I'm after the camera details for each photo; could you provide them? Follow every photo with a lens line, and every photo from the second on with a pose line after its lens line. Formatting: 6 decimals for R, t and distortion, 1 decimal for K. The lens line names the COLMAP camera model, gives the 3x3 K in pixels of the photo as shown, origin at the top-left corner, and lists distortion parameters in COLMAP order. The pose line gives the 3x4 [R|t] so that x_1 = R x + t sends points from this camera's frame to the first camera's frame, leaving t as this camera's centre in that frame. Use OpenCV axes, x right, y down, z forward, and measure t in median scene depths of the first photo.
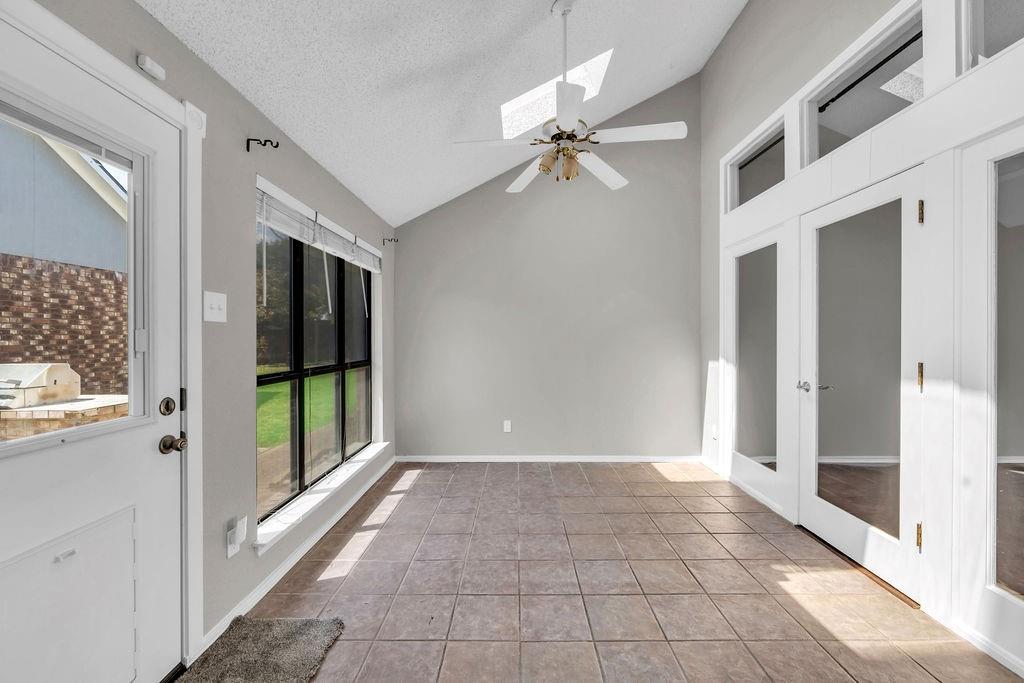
lens RADIAL K [[400.6, 0, 509.8], [0, 400.6, 339.4], [0, 0, 1]] dist [-0.000473, -0.000064]
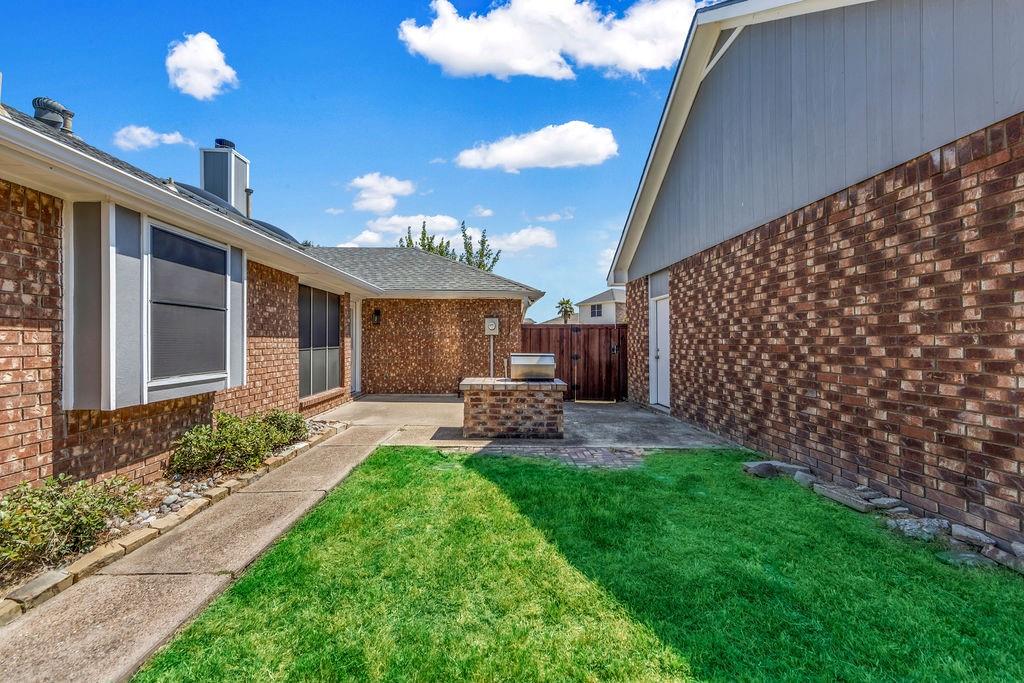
lens RADIAL K [[400.6, 0, 510.0], [0, 400.6, 342.2], [0, 0, 1]] dist [-0.000473, -0.000064]
pose [[-0.998310, 0.001358, -0.058098, -0.641403], [0.000763, 0.999947, 0.010255, 0.002627], [0.058109, 0.010194, -0.998258, 1.503647]]
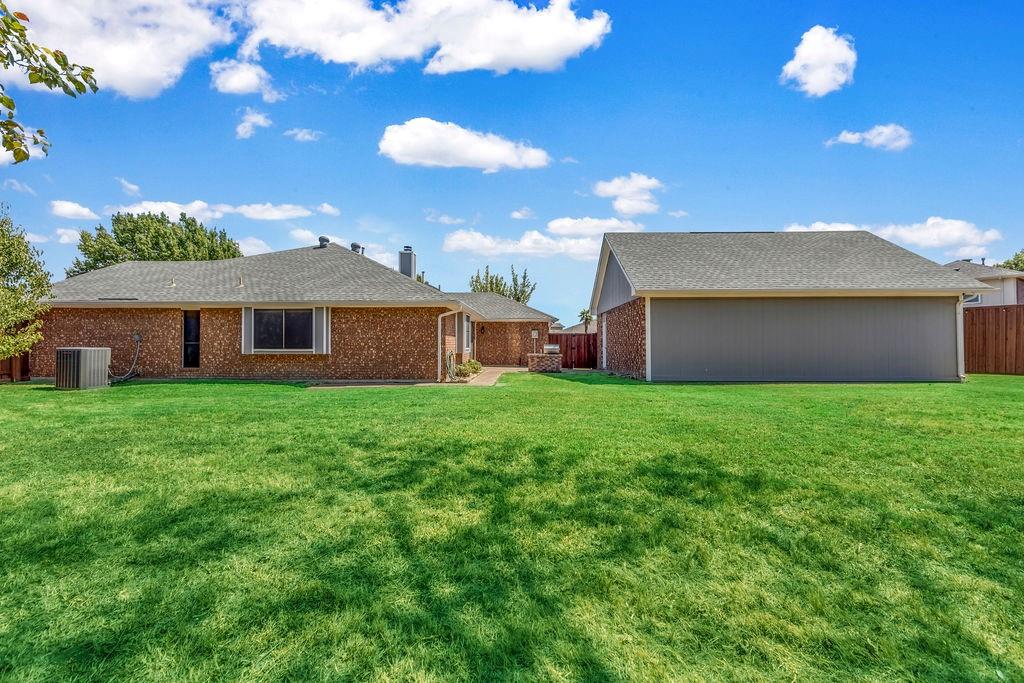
lens RADIAL K [[400.6, 0, 513.8], [0, 400.6, 337.3], [0, 0, 1]] dist [-0.000473, -0.000064]
pose [[-0.999949, -0.000686, 0.010052, -0.528996], [-0.000788, 0.999949, -0.010092, 0.016308], [-0.010044, -0.010100, -0.999899, 3.183113]]
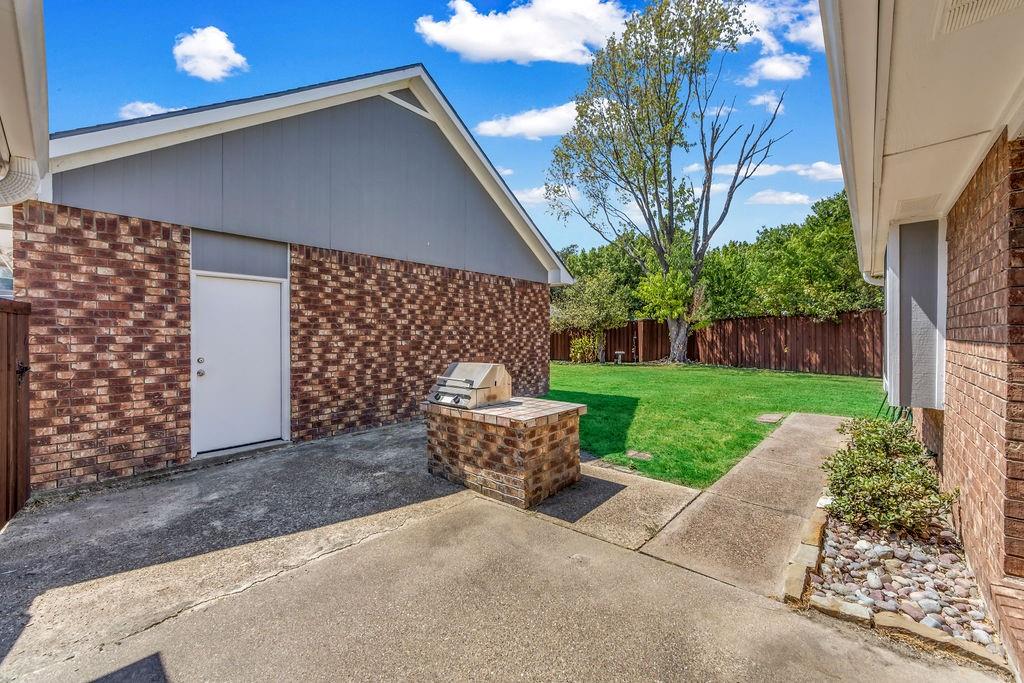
lens RADIAL K [[400.6, 0, 510.1], [0, 400.6, 339.5], [0, 0, 1]] dist [-0.000473, -0.000064]
pose [[0.754877, 0.000735, -0.655866, -0.289764], [-0.000539, 1.000000, 0.000500, 0.000611], [0.655866, -0.000023, 0.754877, 0.179812]]
